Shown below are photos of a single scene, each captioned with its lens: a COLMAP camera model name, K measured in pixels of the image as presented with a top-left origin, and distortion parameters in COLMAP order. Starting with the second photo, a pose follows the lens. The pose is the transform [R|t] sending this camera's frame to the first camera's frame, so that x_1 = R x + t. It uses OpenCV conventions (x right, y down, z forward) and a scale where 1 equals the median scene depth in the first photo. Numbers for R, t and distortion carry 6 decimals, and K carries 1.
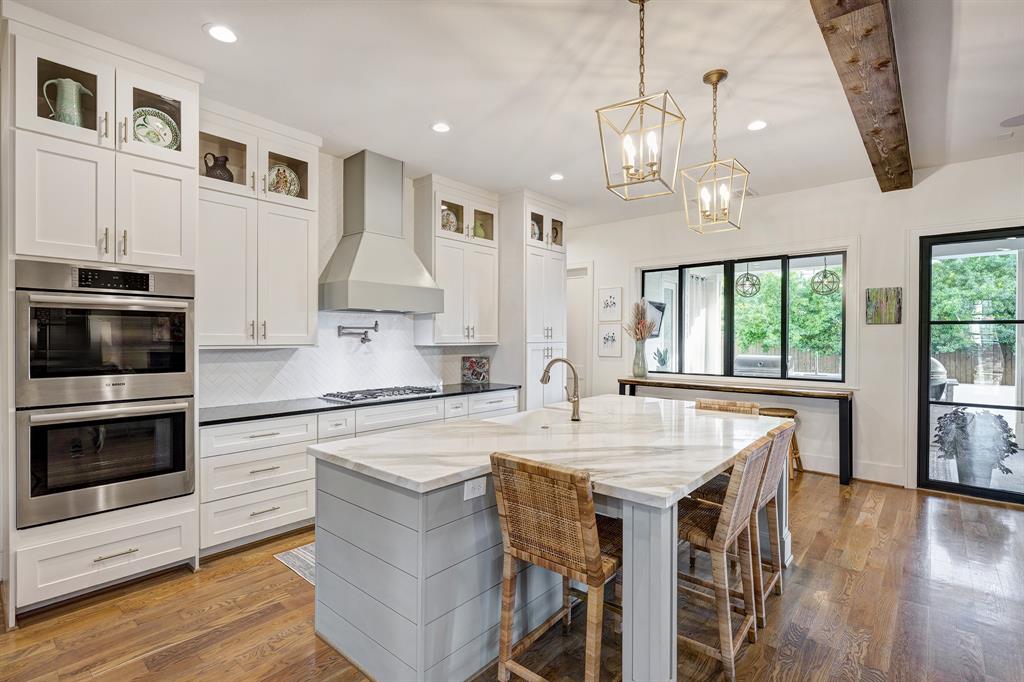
lens RADIAL K [[482.6, 0, 512.0], [0, 482.6, 341.0], [0, 0, 1]] dist [0.000360, 0.000067]
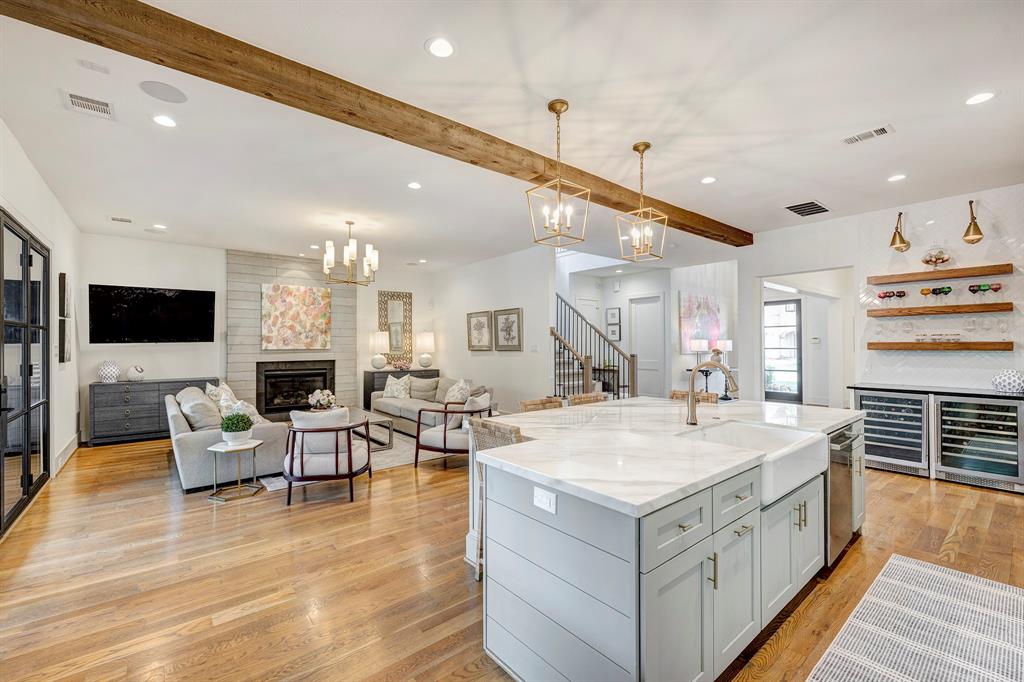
lens RADIAL K [[426.3, 0, 499.6], [0, 426.3, 341.0], [0, 0, 1]] dist [0.000300, -0.000005]
pose [[-0.983898, 0.002717, 0.178712, 0.225060], [0.002733, 0.999996, -0.000158, -0.005034], [-0.178712, 0.000333, -0.983901, 1.172526]]
